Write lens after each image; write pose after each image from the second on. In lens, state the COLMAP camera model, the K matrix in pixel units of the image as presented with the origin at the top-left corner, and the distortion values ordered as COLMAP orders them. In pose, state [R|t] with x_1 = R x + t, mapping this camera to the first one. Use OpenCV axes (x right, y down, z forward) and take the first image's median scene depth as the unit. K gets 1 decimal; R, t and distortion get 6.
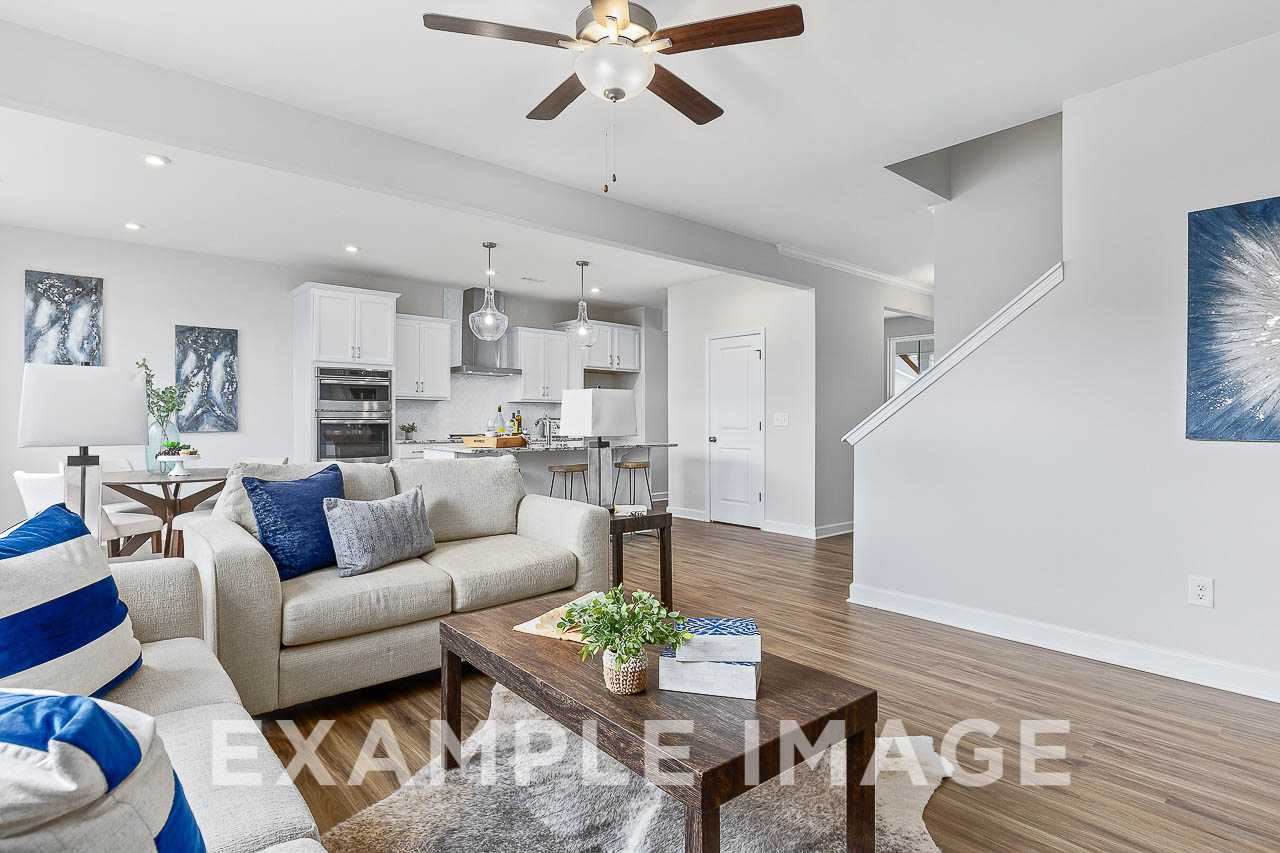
lens RADIAL K [[646.4, 0, 618.8], [0, 646.4, 416.1], [0, 0, 1]] dist [-0.005118, 0.000905]
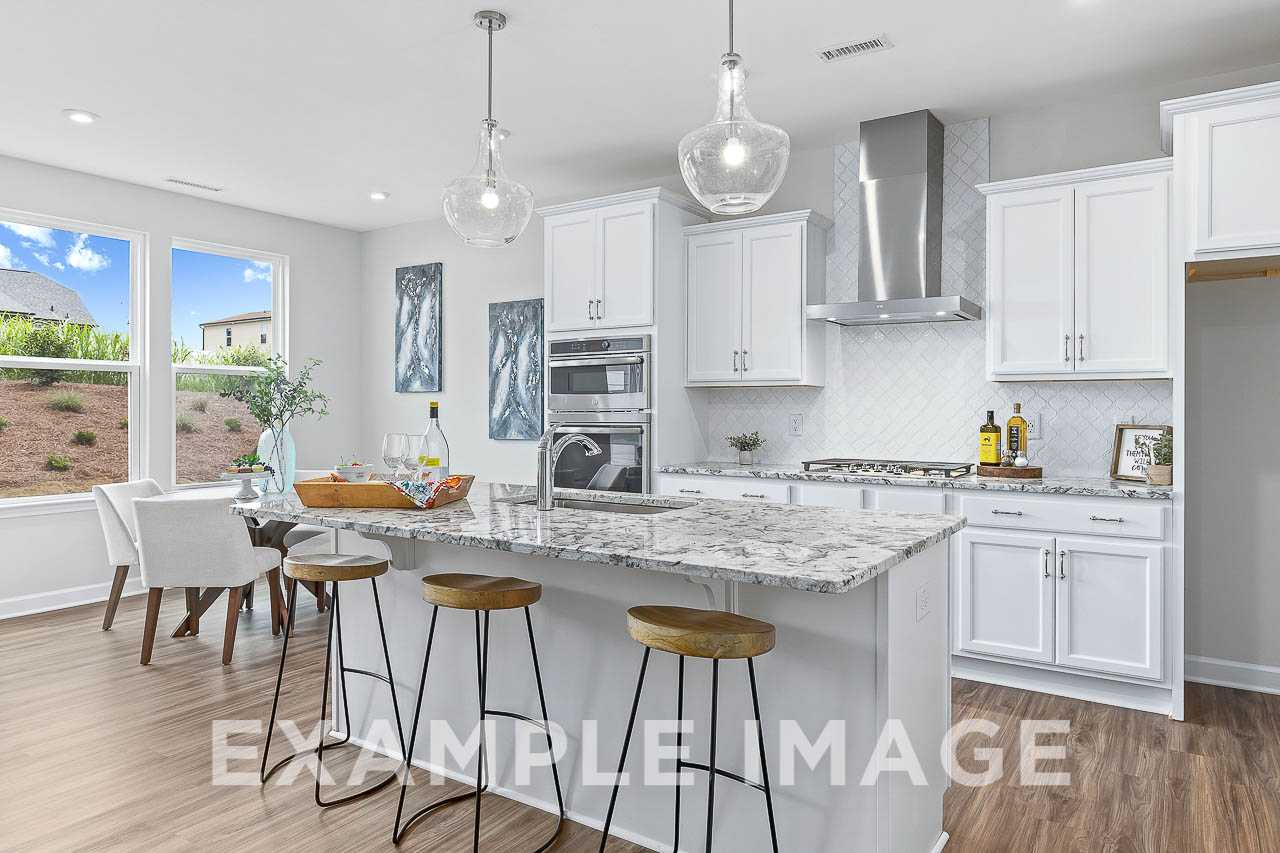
lens RADIAL K [[801.4, 0, 632.8], [0, 801.4, 414.4], [0, 0, 1]] dist [0.004887, 0.002062]
pose [[0.296441, 0.003790, -0.955044, 0.295736], [0.007844, 0.999949, 0.006403, -0.009545], [0.955019, -0.009390, 0.296396, 0.839202]]
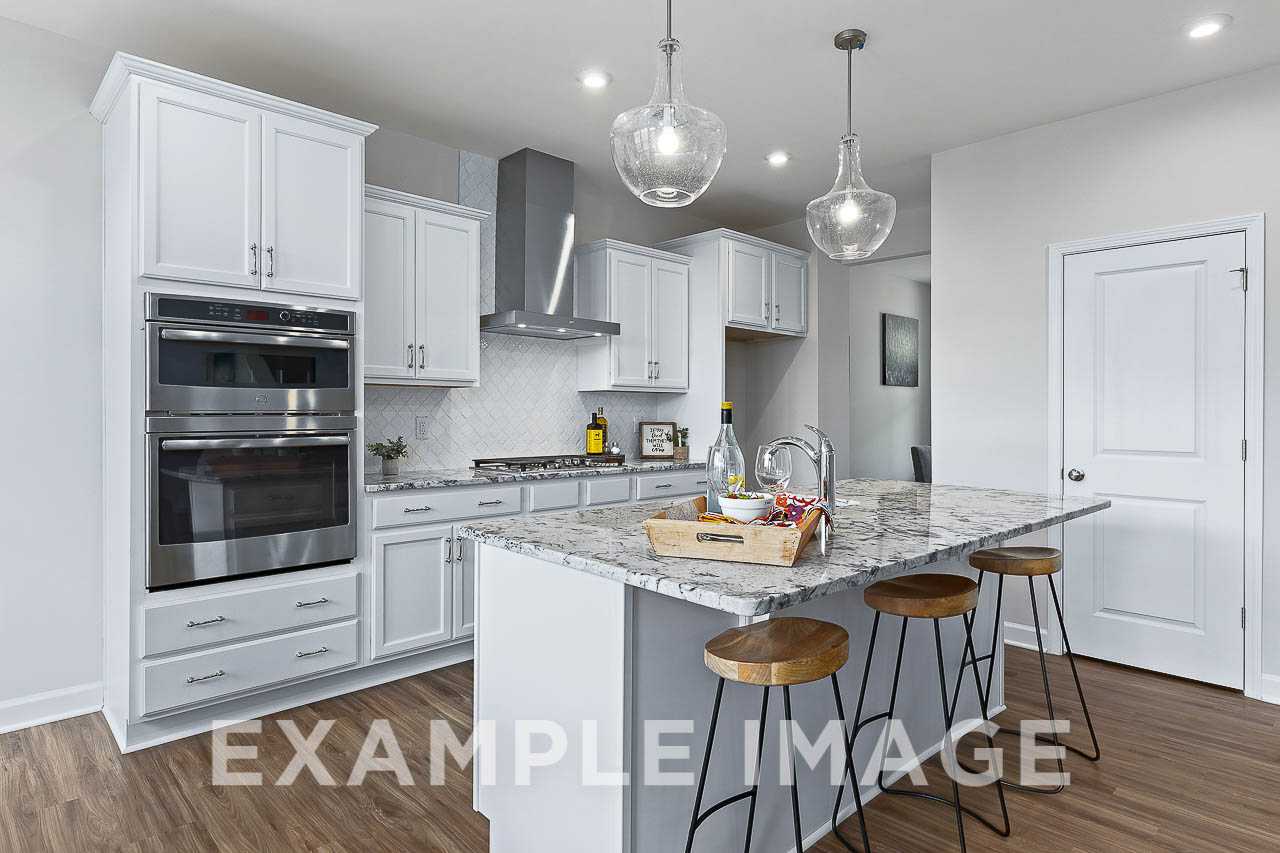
lens RADIAL K [[712.7, 0, 635.9], [0, 712.7, 416.0], [0, 0, 1]] dist [0.002406, 0.001263]
pose [[0.996414, -0.001706, 0.084593, -0.227504], [0.000664, 0.999924, 0.012343, -0.011919], [-0.084608, -0.012243, 0.996339, 0.572440]]
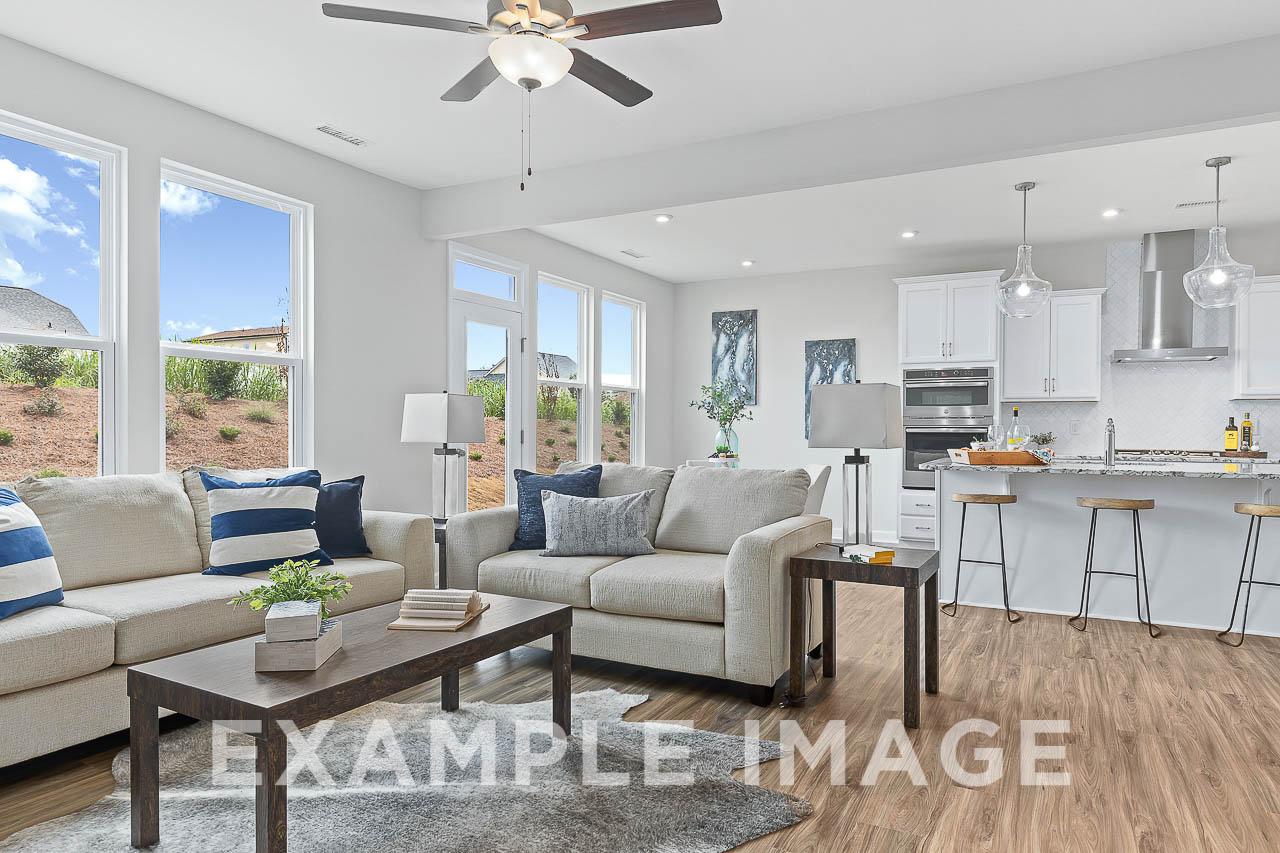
lens RADIAL K [[762.5, 0, 665.1], [0, 762.5, 428.5], [0, 0, 1]] dist [0.017053, 0.002574]
pose [[0.397959, -0.000186, -0.917403, 0.388257], [0.003802, 0.999992, 0.001447, 0.003791], [0.917395, -0.004064, 0.397957, 0.255697]]
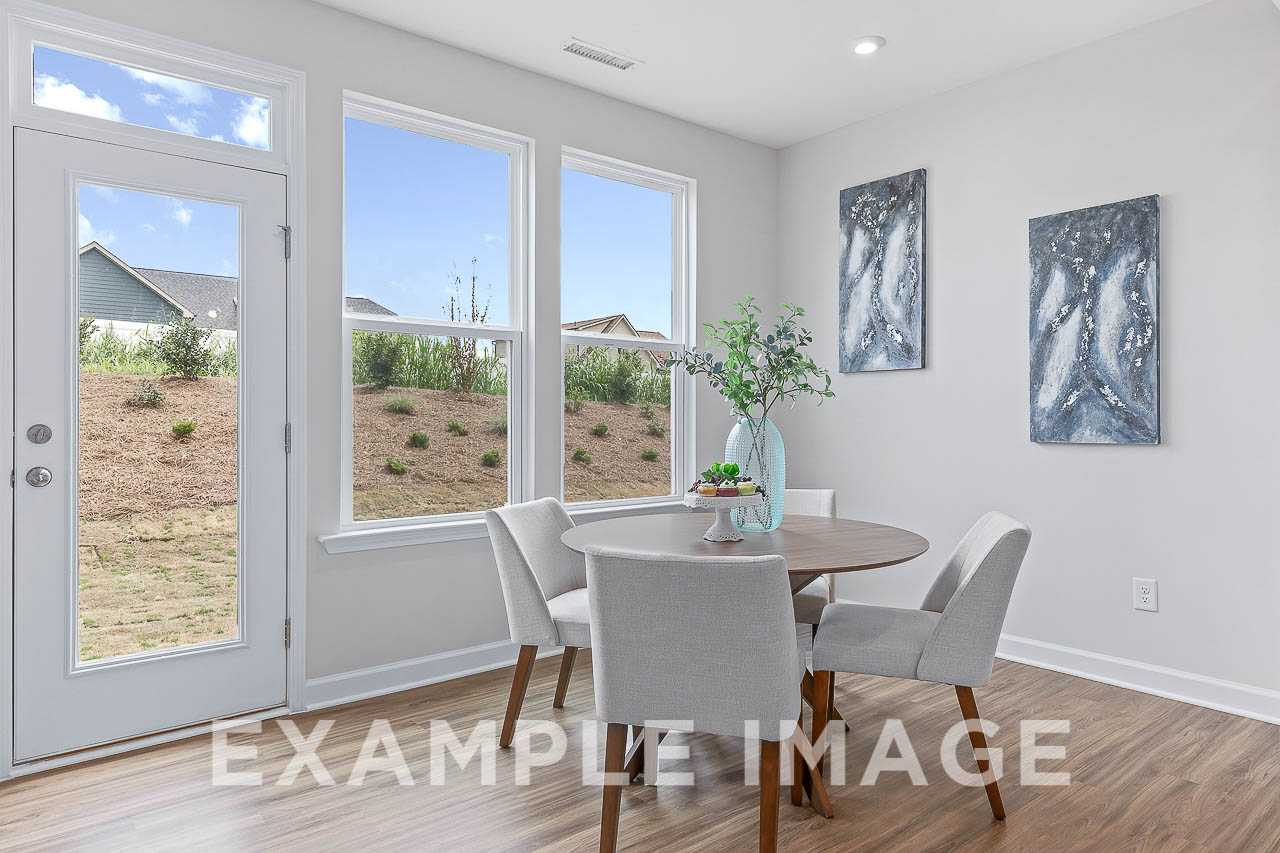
lens RADIAL K [[801.4, 0, 638.6], [0, 801.4, 415.9], [0, 0, 1]] dist [0.004887, 0.002062]
pose [[-0.010088, -0.005936, -0.999931, -0.083389], [0.006477, 0.999961, -0.006002, 0.006535], [0.999928, -0.006537, -0.010049, 0.684455]]
